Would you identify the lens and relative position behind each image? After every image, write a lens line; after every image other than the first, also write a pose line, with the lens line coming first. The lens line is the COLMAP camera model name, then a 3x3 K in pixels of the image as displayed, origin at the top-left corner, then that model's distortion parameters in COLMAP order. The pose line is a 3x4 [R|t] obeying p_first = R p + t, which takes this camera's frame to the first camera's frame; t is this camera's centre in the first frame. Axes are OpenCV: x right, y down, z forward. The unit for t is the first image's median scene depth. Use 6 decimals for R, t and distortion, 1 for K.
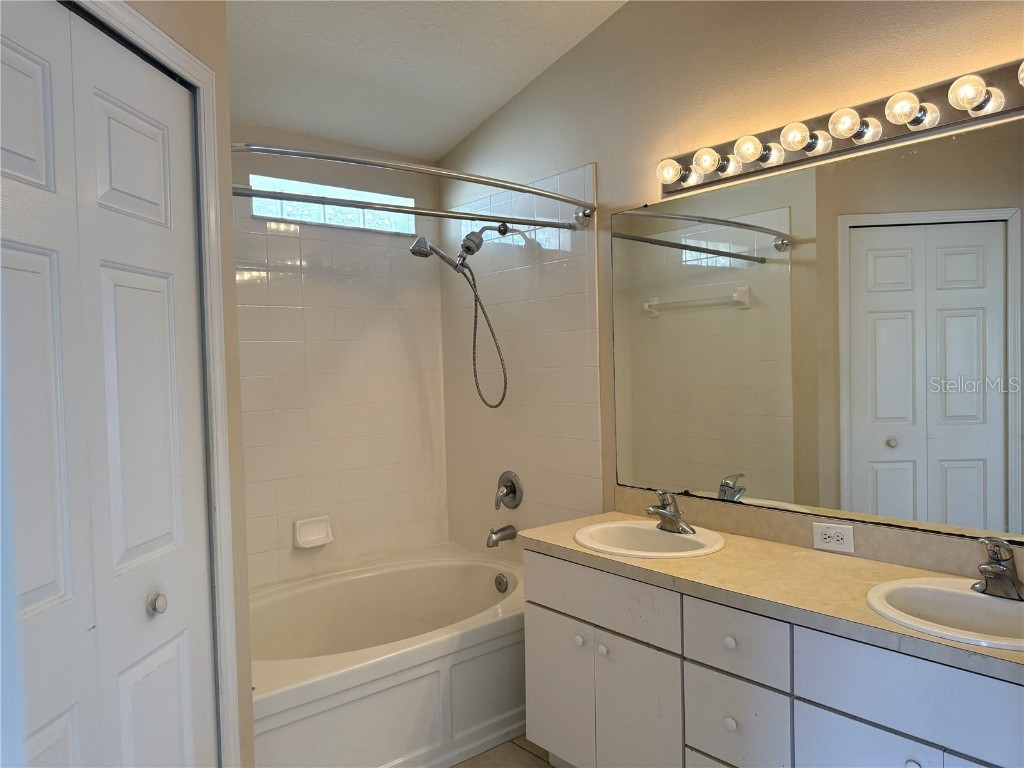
lens RADIAL K [[710.0, 0, 512.0], [0, 710.0, 384.0], [0, 0, 1]] dist [0.084963, -0.153328]
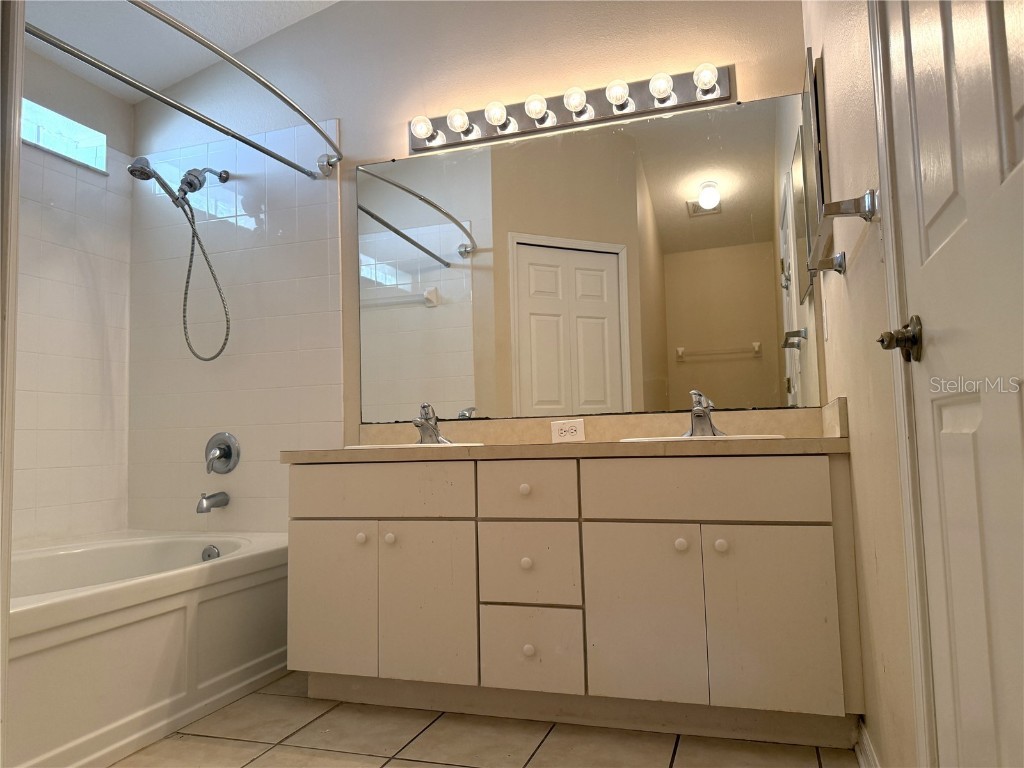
lens RADIAL K [[710.0, 0, 512.0], [0, 710.0, 384.0], [0, 0, 1]] dist [0.084963, -0.153328]
pose [[0.853221, 0.042772, 0.519792, -0.177778], [0.020504, 0.993110, -0.115375, 0.184662], [-0.521146, 0.109098, 0.846466, 0.016425]]
